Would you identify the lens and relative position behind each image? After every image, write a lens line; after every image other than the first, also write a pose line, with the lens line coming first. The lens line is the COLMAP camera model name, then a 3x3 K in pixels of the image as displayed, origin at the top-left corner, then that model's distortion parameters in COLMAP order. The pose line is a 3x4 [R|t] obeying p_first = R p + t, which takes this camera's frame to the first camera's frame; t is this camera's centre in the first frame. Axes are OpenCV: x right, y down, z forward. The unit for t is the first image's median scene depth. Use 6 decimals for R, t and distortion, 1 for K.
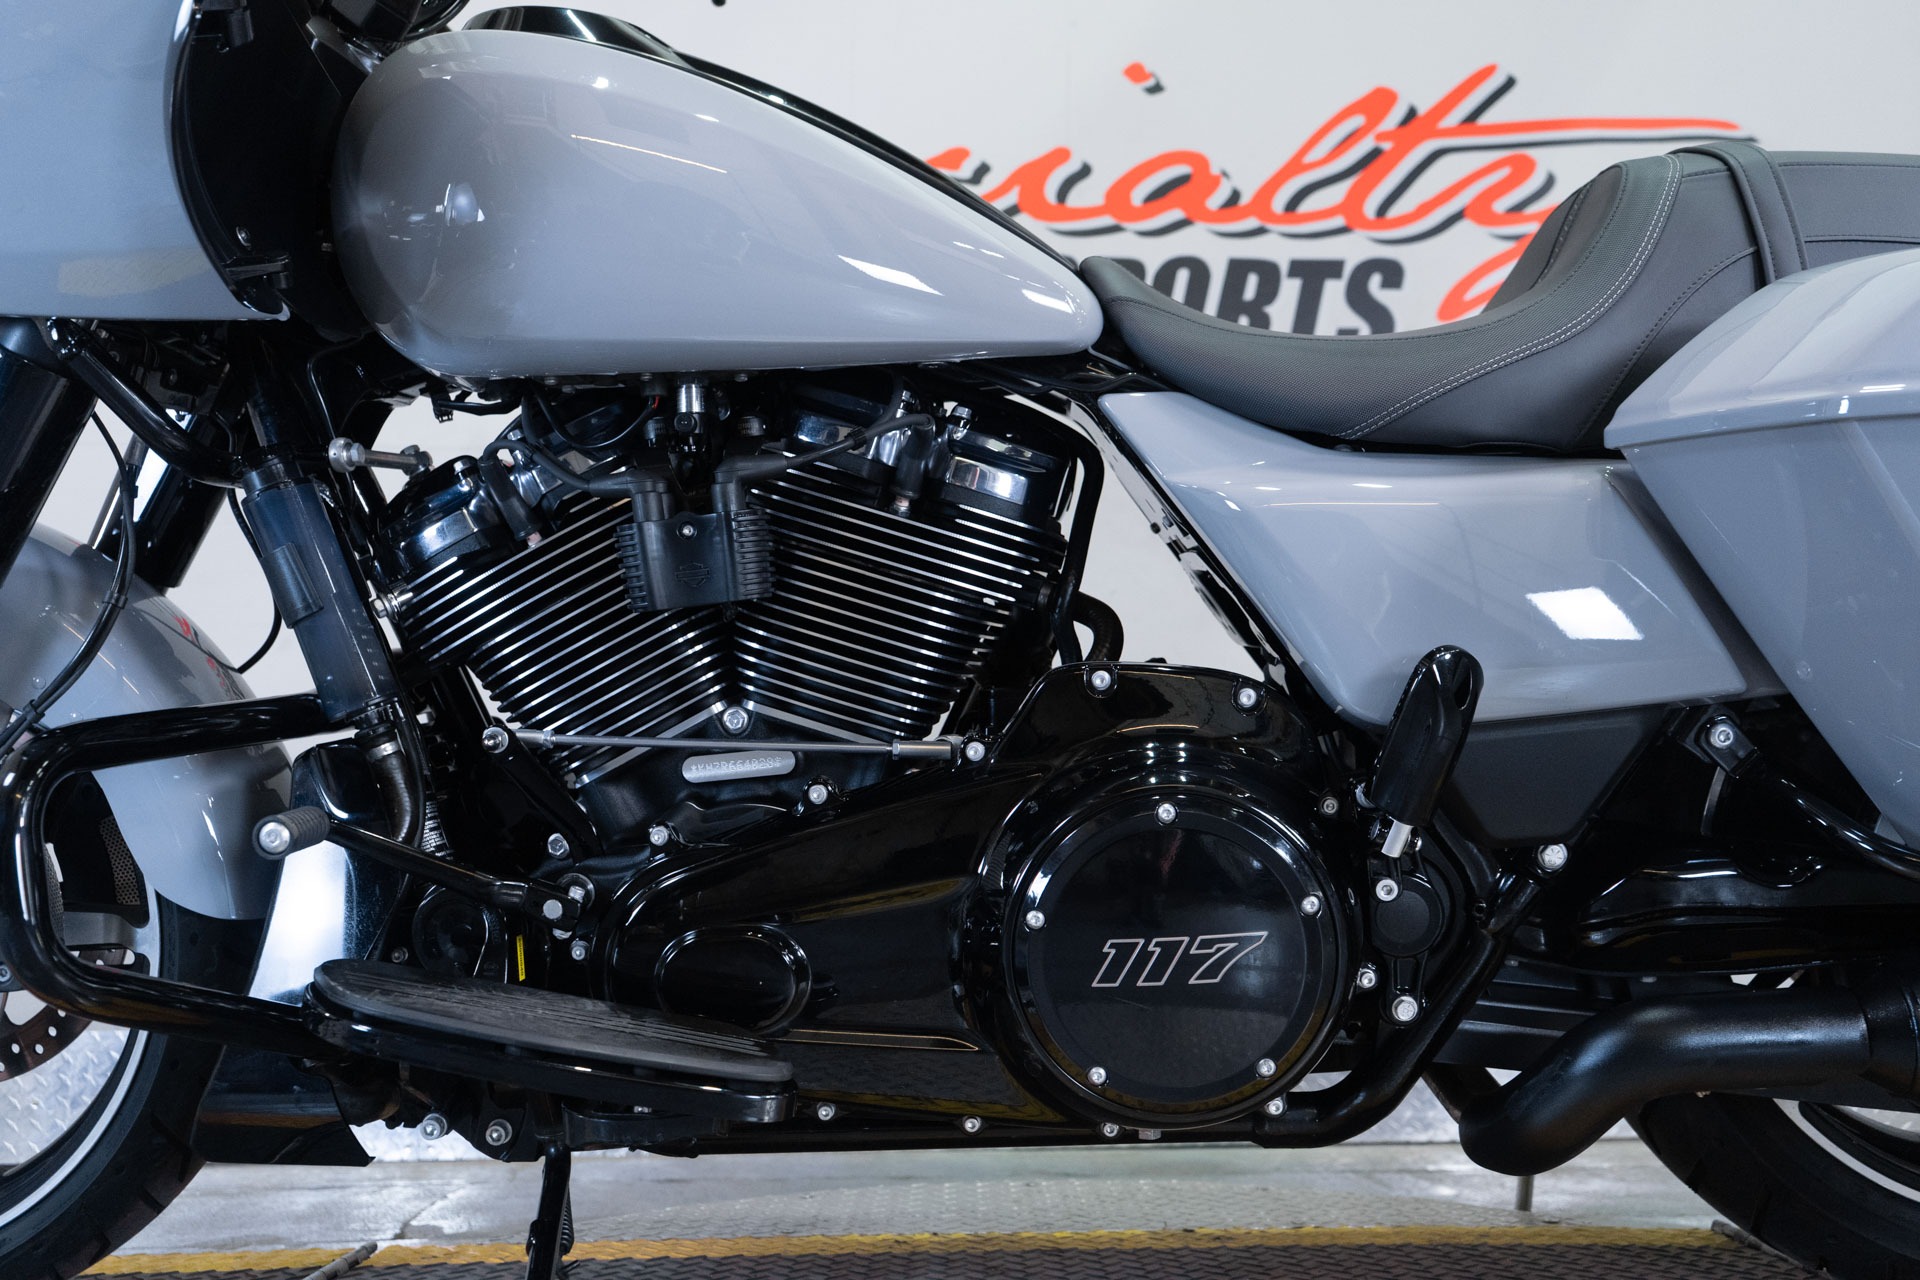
lens RADIAL K [[1706.5, 0, 960.0], [0, 1706.5, 640.0], [0, 0, 1]] dist [-0.008593, 0.013932]
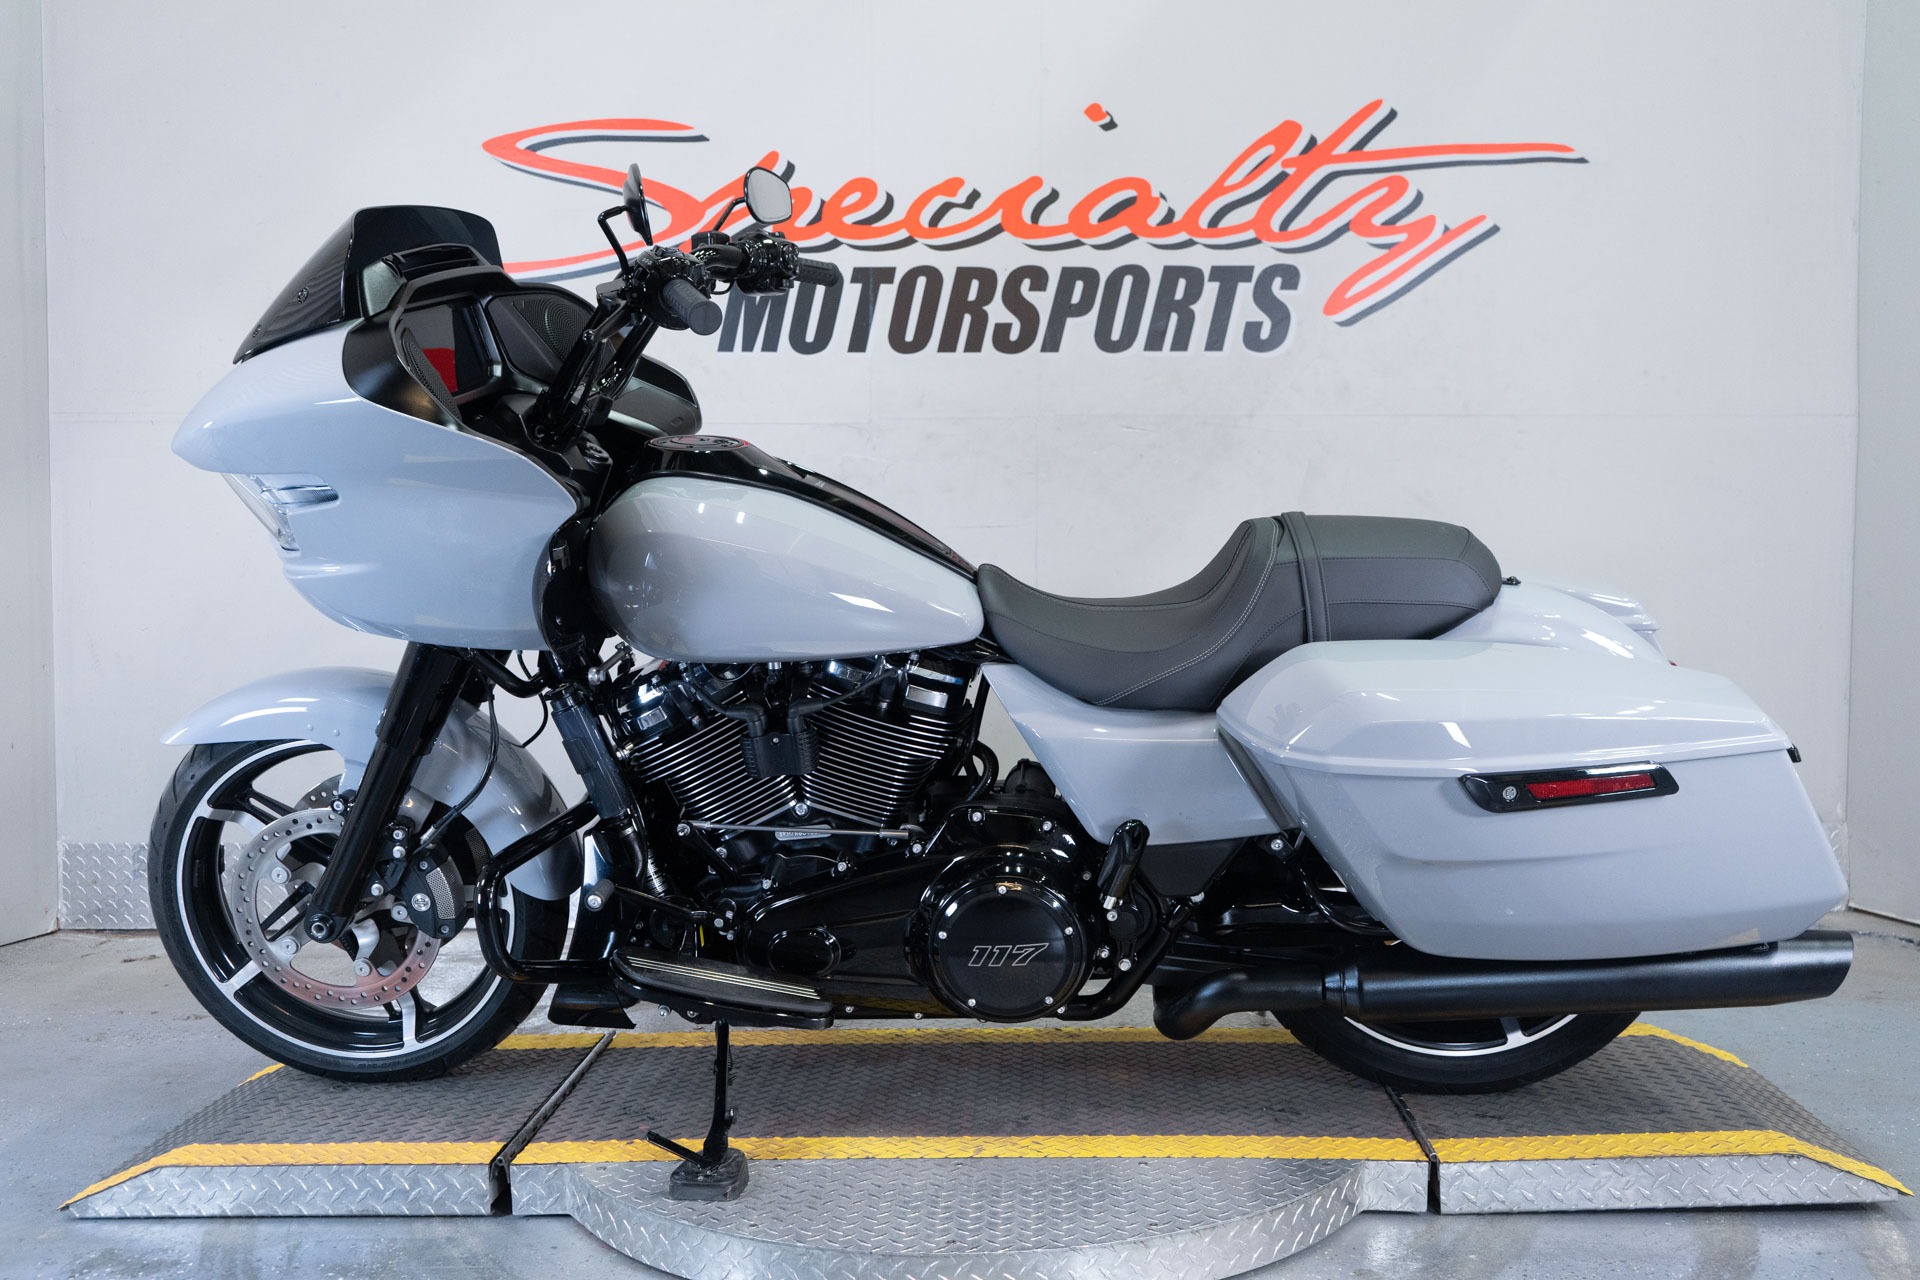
lens RADIAL K [[1788.0, 0, 960.0], [0, 1788.0, 640.0], [0, 0, 1]] dist [0.003527, -0.001138]
pose [[0.999303, -0.001617, -0.037296, 0.052850], [0.009648, 0.976305, 0.216184, -0.241796], [0.036062, -0.216393, 0.975640, -0.395556]]
